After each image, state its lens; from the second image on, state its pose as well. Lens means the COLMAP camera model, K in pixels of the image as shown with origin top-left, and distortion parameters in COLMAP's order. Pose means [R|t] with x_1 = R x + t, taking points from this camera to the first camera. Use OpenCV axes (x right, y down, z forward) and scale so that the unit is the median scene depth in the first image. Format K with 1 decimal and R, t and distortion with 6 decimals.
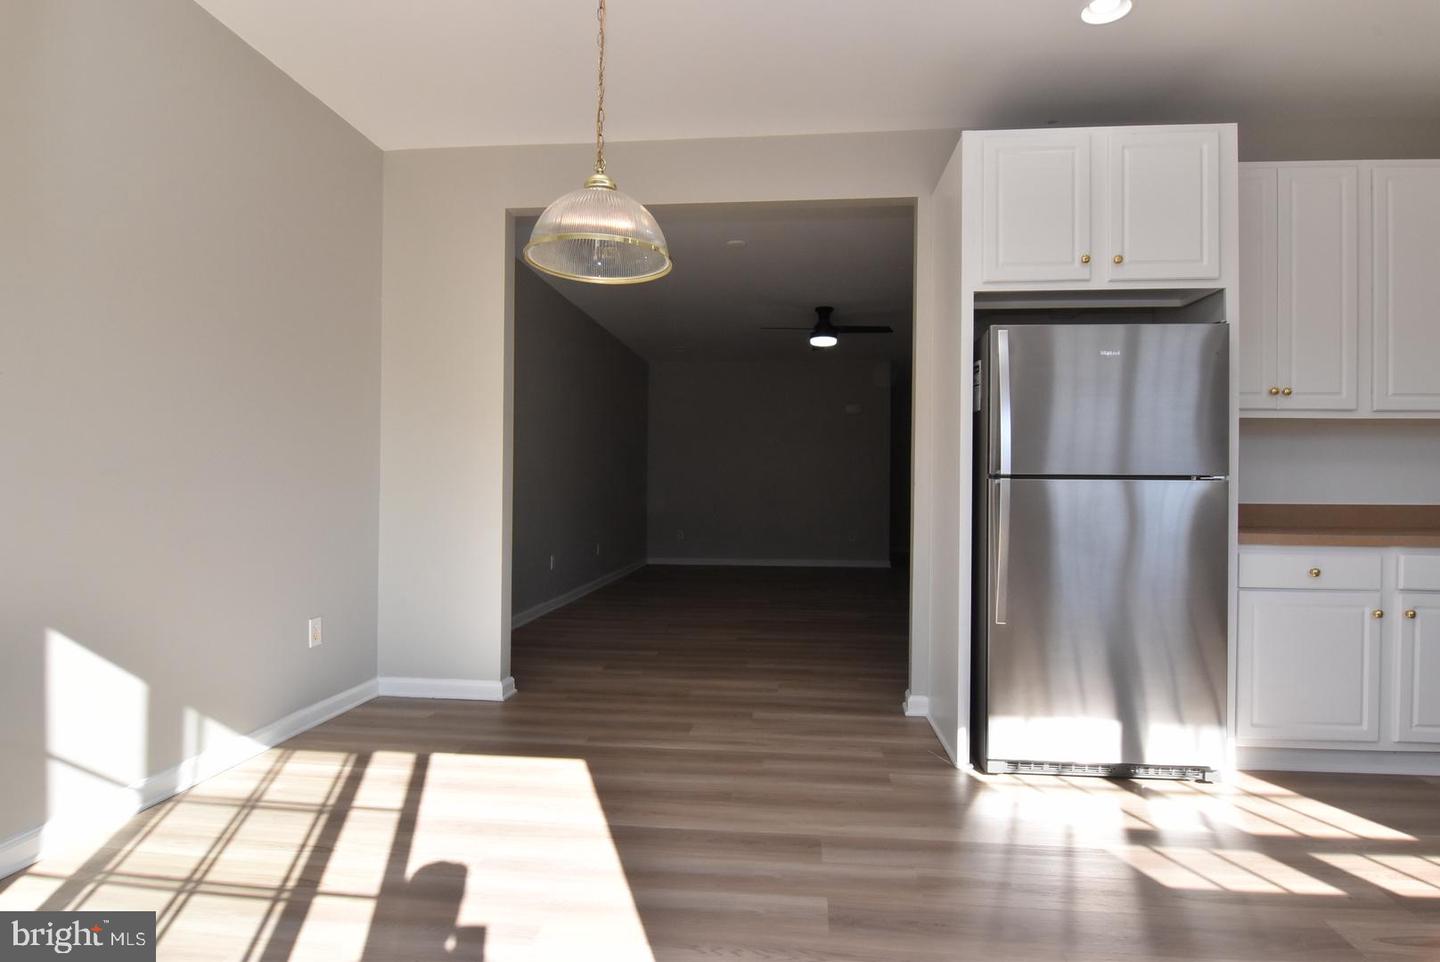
lens RADIAL K [[769.0, 0, 722.4], [0, 769.0, 488.6], [0, 0, 1]] dist [-0.010934, -0.003185]
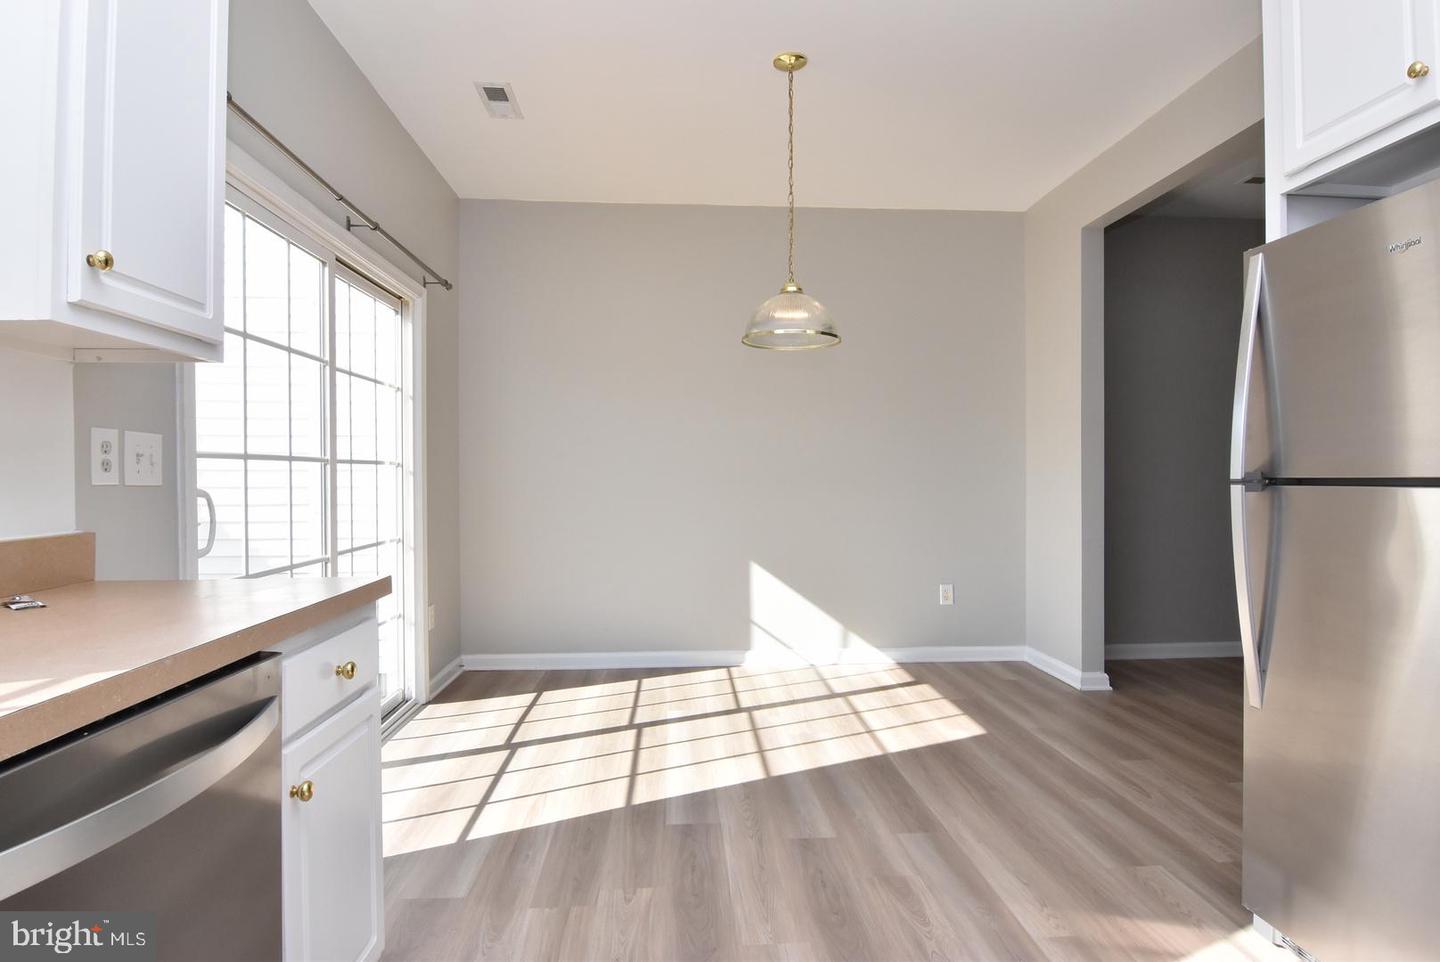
lens RADIAL K [[769.0, 0, 715.2], [0, 769.0, 474.3], [0, 0, 1]] dist [-0.010934, -0.003185]
pose [[0.157452, -0.015053, -0.987412, 0.942916], [0.005593, 0.999881, -0.014351, -0.015399], [0.987511, -0.003263, 0.157518, 0.448525]]
